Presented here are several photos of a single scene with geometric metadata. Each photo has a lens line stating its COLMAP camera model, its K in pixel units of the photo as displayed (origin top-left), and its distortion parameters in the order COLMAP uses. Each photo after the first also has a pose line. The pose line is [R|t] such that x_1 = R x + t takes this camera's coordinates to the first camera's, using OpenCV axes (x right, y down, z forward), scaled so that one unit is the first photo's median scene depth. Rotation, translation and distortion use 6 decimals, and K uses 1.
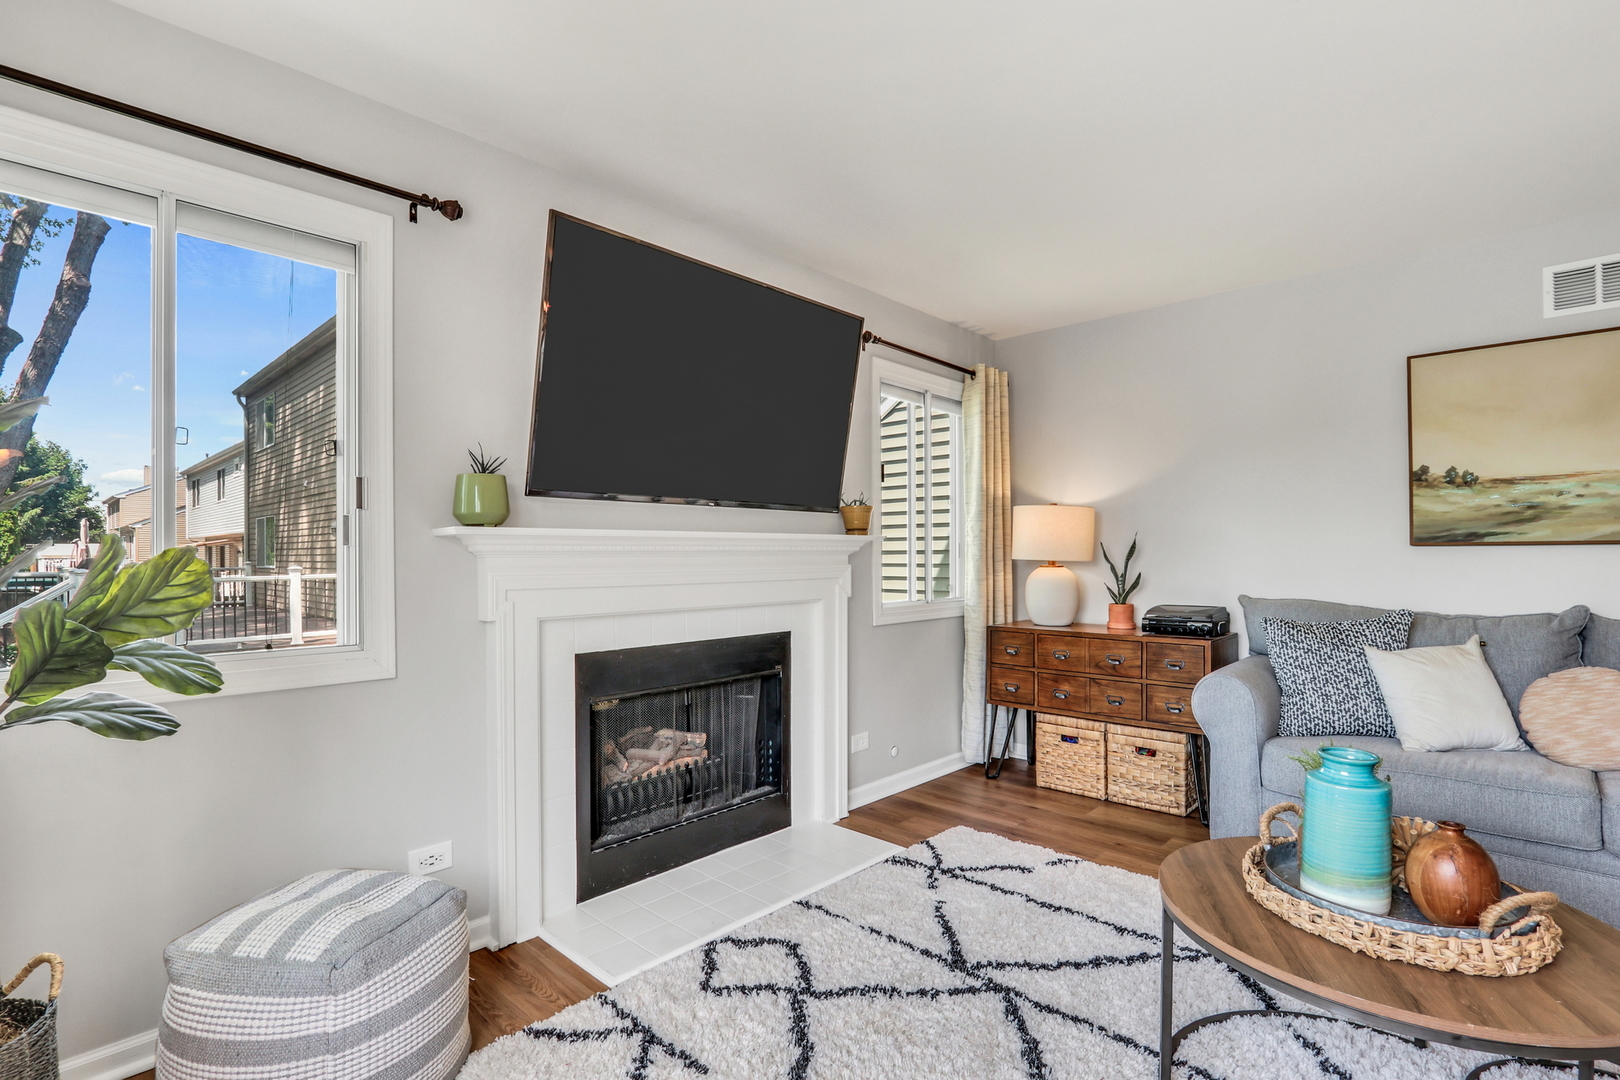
lens RADIAL K [[765.6, 0, 796.2], [0, 765.6, 547.3], [0, 0, 1]] dist [-0.014625, 0.000404]
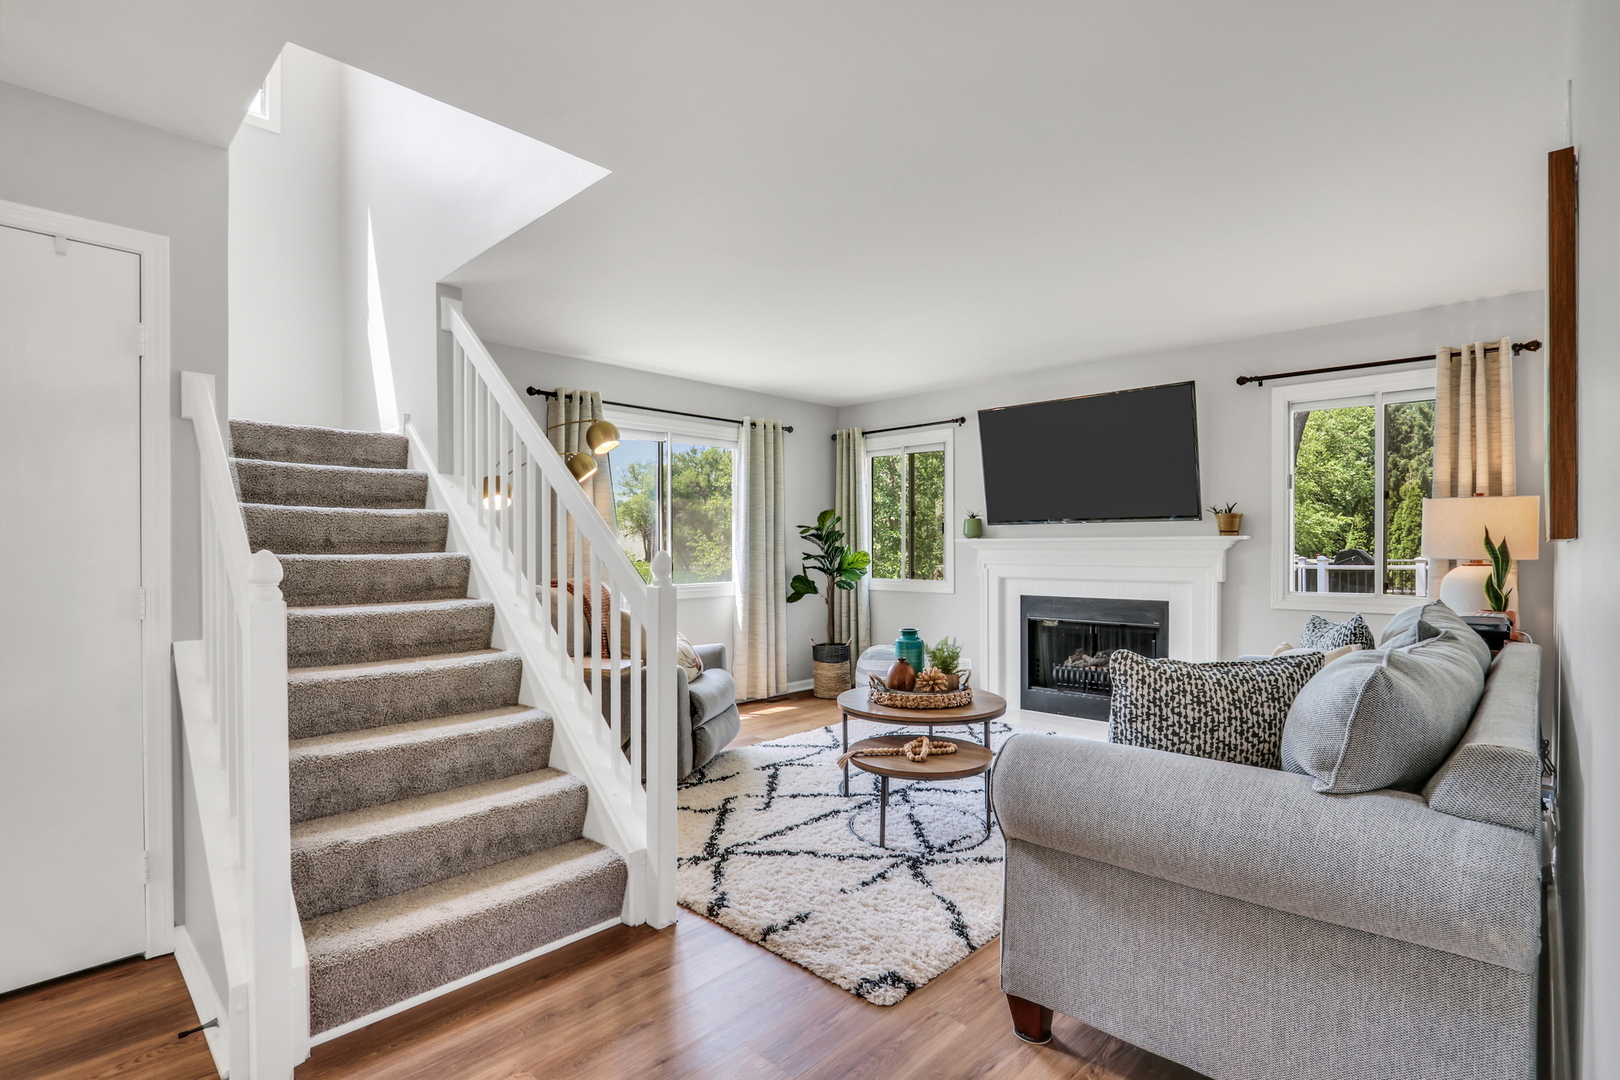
lens RADIAL K [[765.6, 0, 796.2], [0, 765.6, 547.3], [0, 0, 1]] dist [-0.014625, 0.000404]
pose [[-0.001458, -0.000390, -0.999999, 2.021724], [0.008409, 0.999965, -0.000402, -0.003307], [0.999964, -0.008410, -0.001454, 0.389074]]
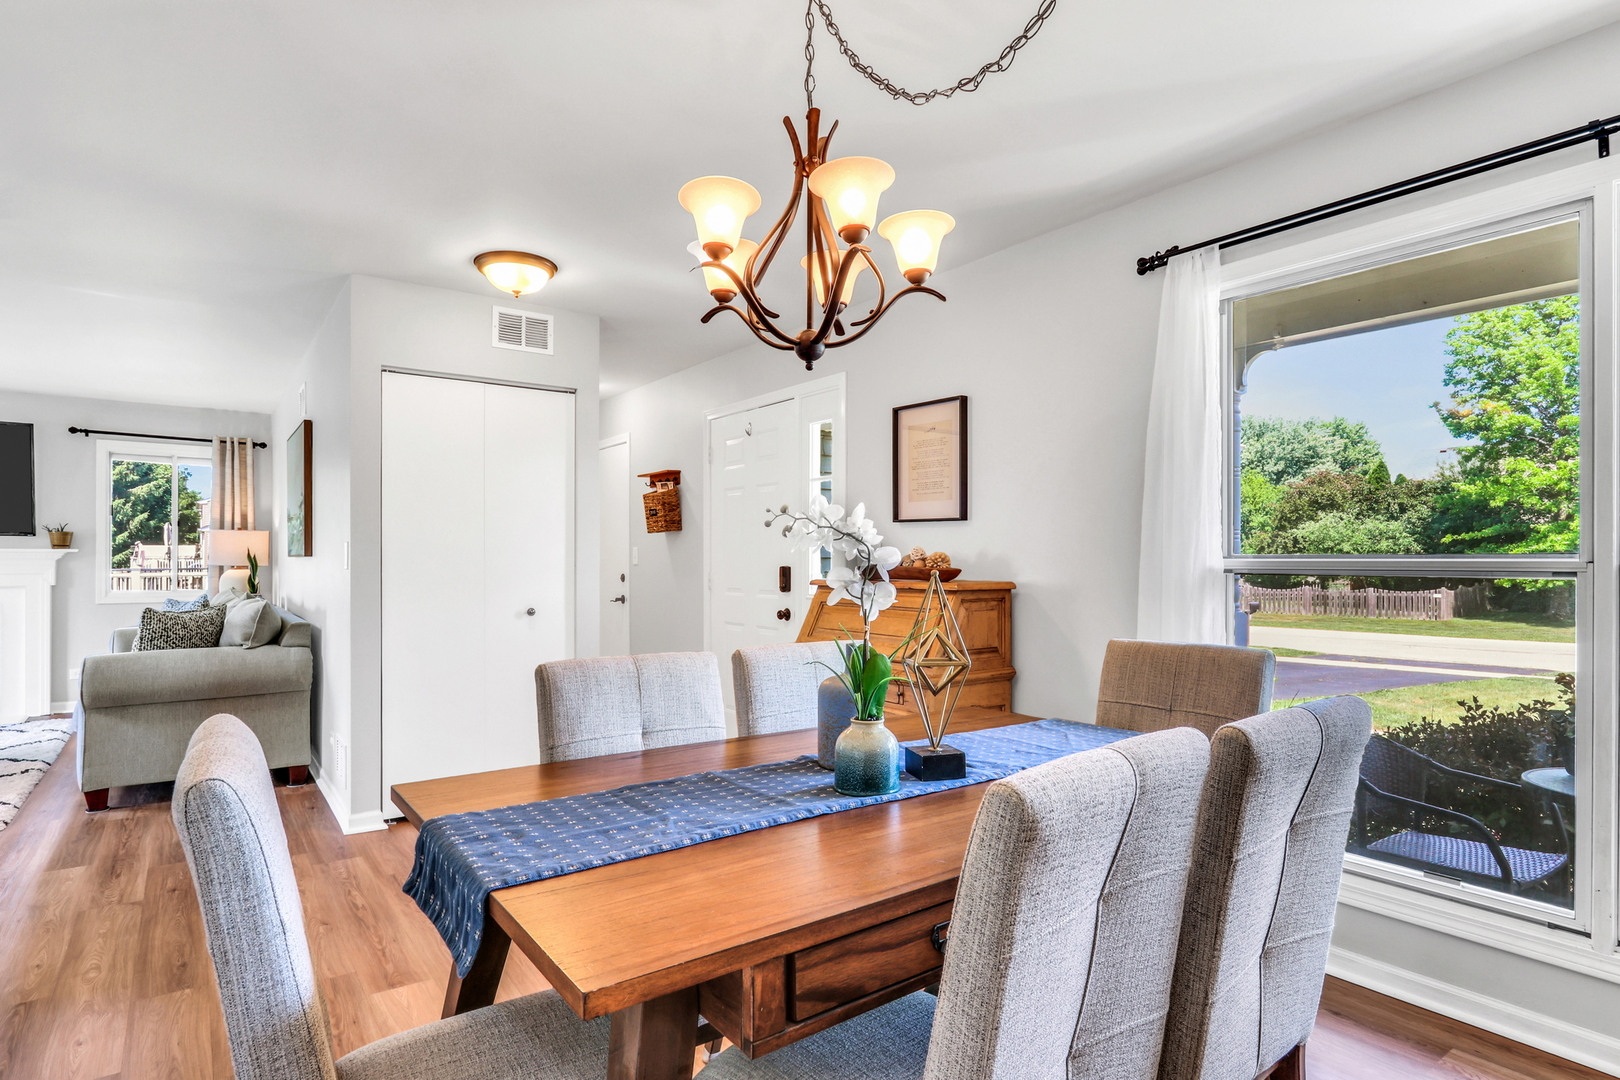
lens RADIAL K [[792.0, 0, 784.2], [0, 792.0, 562.4], [0, 0, 1]] dist [-0.016966, -0.000005]
pose [[0.987815, 0.004946, -0.155551, 2.889637], [-0.003178, 0.999928, 0.011607, -0.019300], [0.155598, -0.010971, 0.987760, -0.765135]]
